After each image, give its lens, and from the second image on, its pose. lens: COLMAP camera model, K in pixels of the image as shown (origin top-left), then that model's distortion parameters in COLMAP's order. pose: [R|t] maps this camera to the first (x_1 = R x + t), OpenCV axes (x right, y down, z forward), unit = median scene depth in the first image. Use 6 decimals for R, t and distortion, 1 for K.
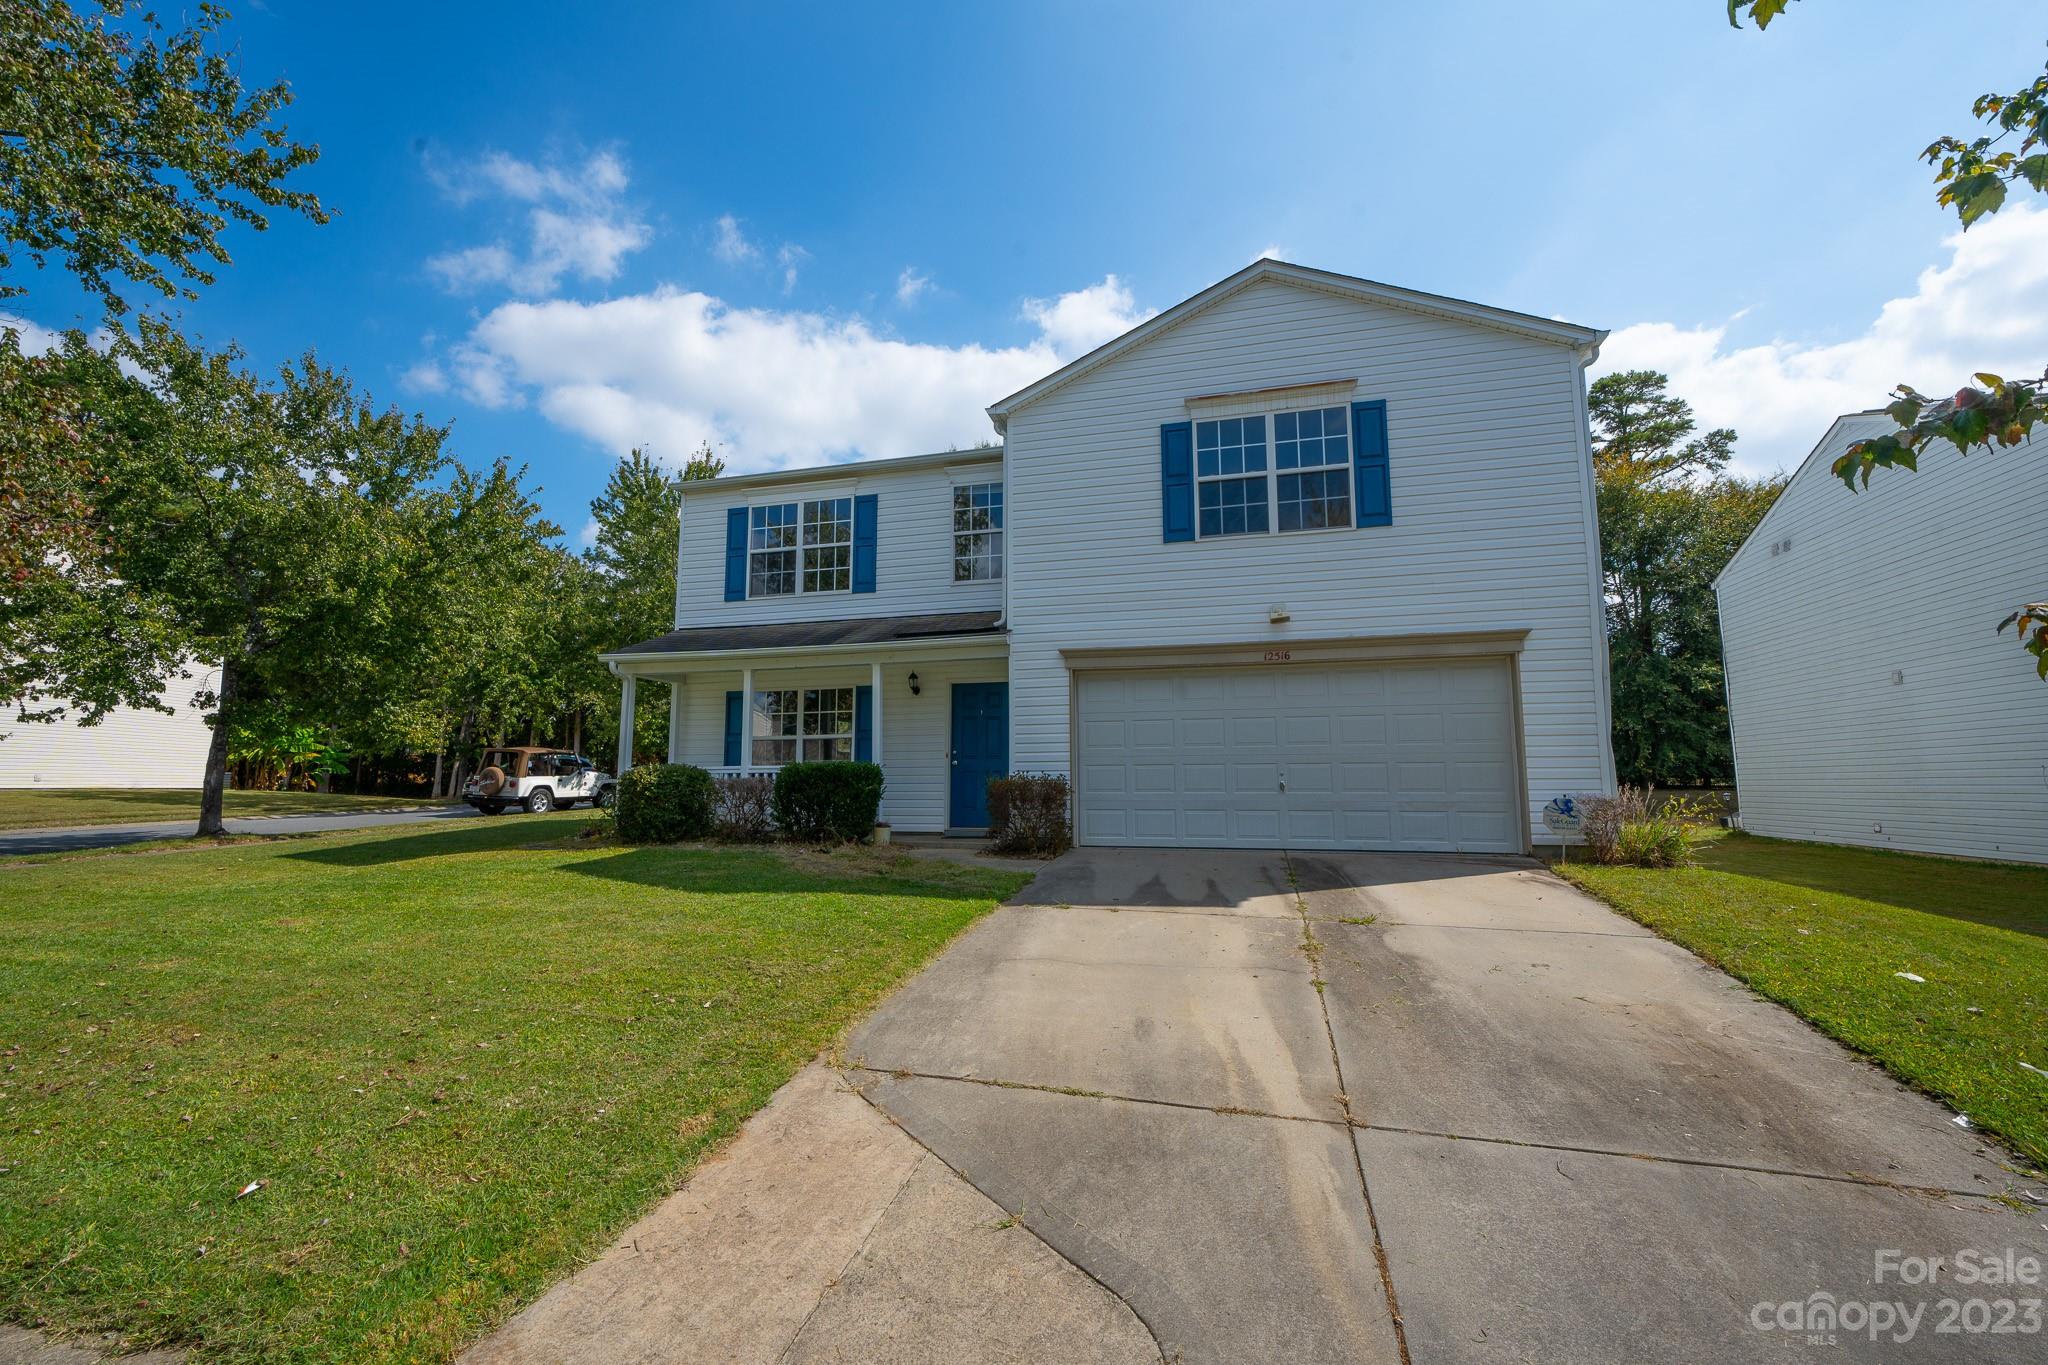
lens RADIAL K [[819.3, 0, 1057.9], [0, 819.3, 665.8], [0, 0, 1]] dist [-0.000918, 0.001559]
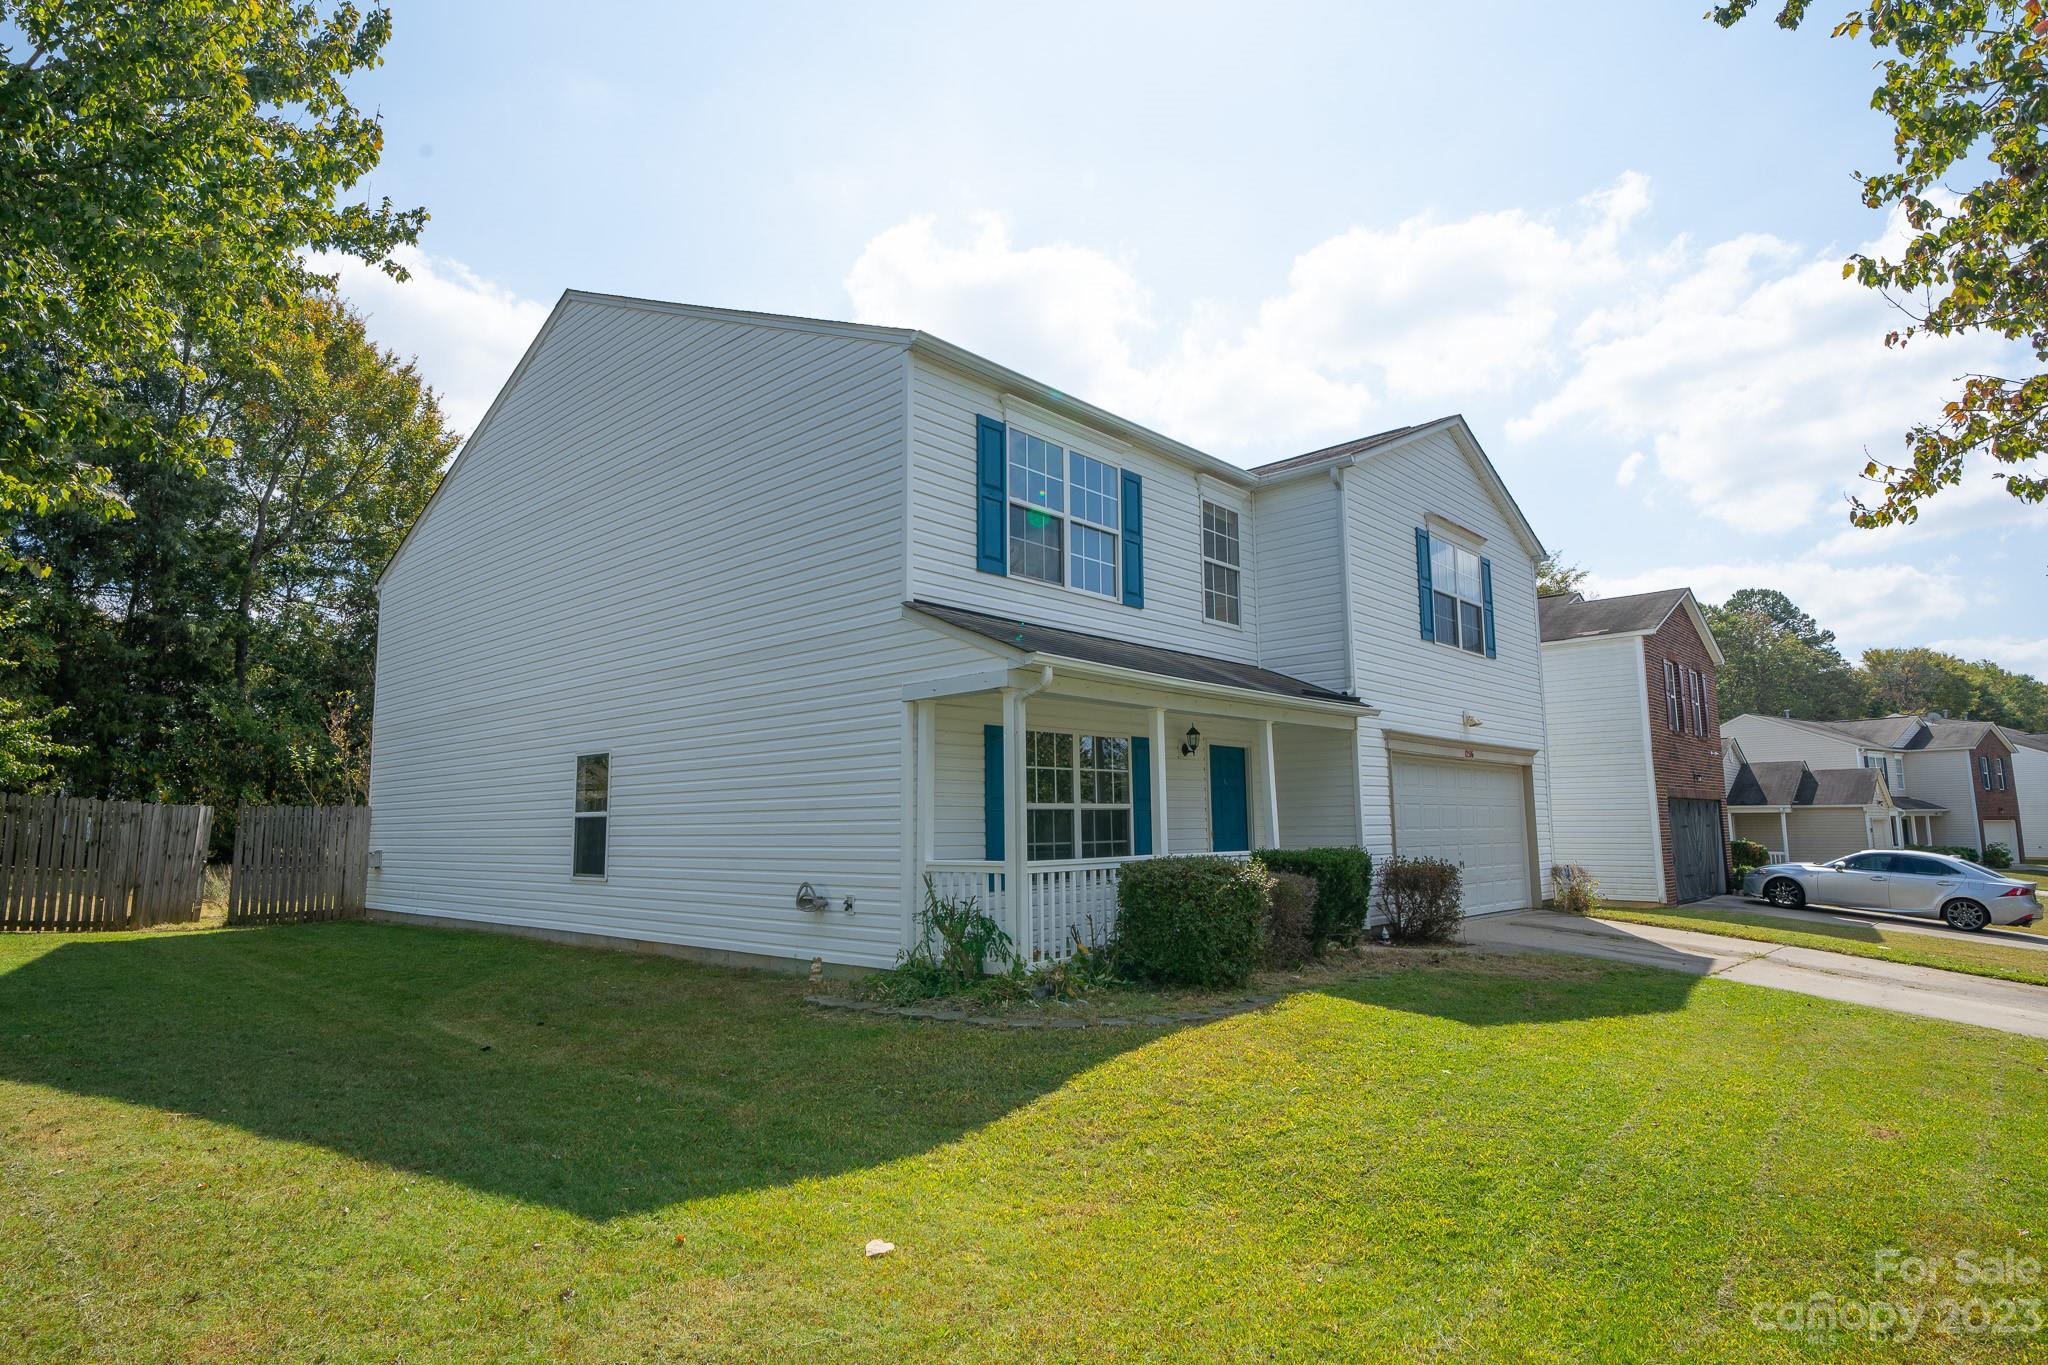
lens RADIAL K [[1103.4, 0, 1028.2], [0, 1103.4, 652.8], [0, 0, 1]] dist [0.013675, 0.006348]
pose [[0.469515, 0.140409, 0.871689, -1.413219], [-0.114092, 0.988645, -0.097794, 0.071055], [-0.875522, -0.053537, 0.480203, 0.769531]]
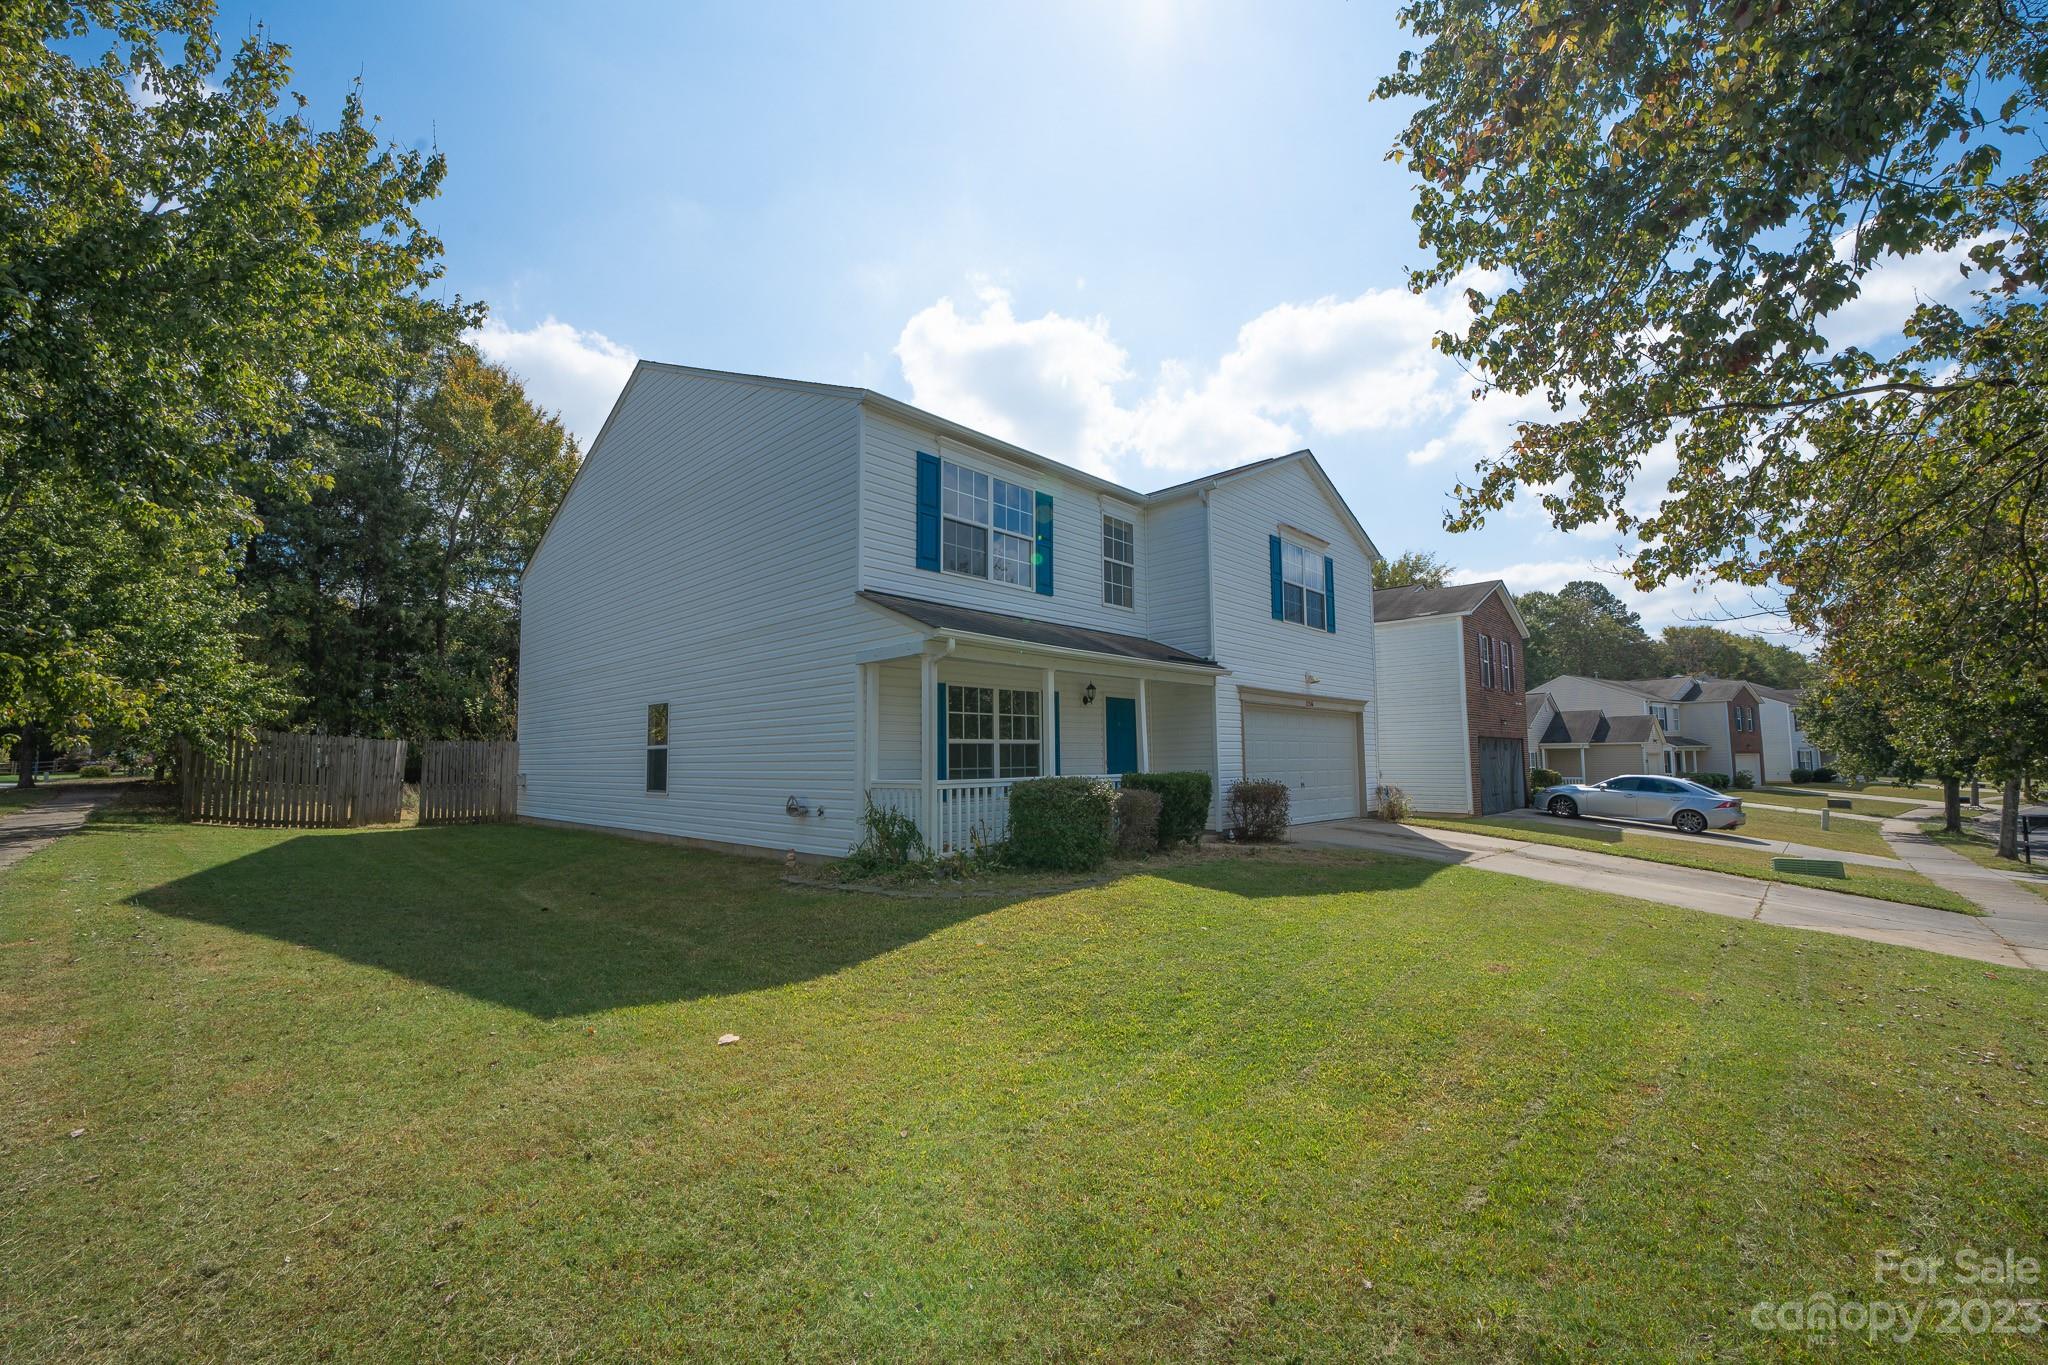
lens RADIAL K [[827.4, 0, 1021.6], [0, 827.4, 674.6], [0, 0, 1]] dist [-0.002204, -0.002437]
pose [[0.488379, 0.093499, 0.867608, -1.375855], [-0.114303, 0.992531, -0.042620, 0.062950], [-0.865113, -0.078355, 0.495418, 0.666412]]
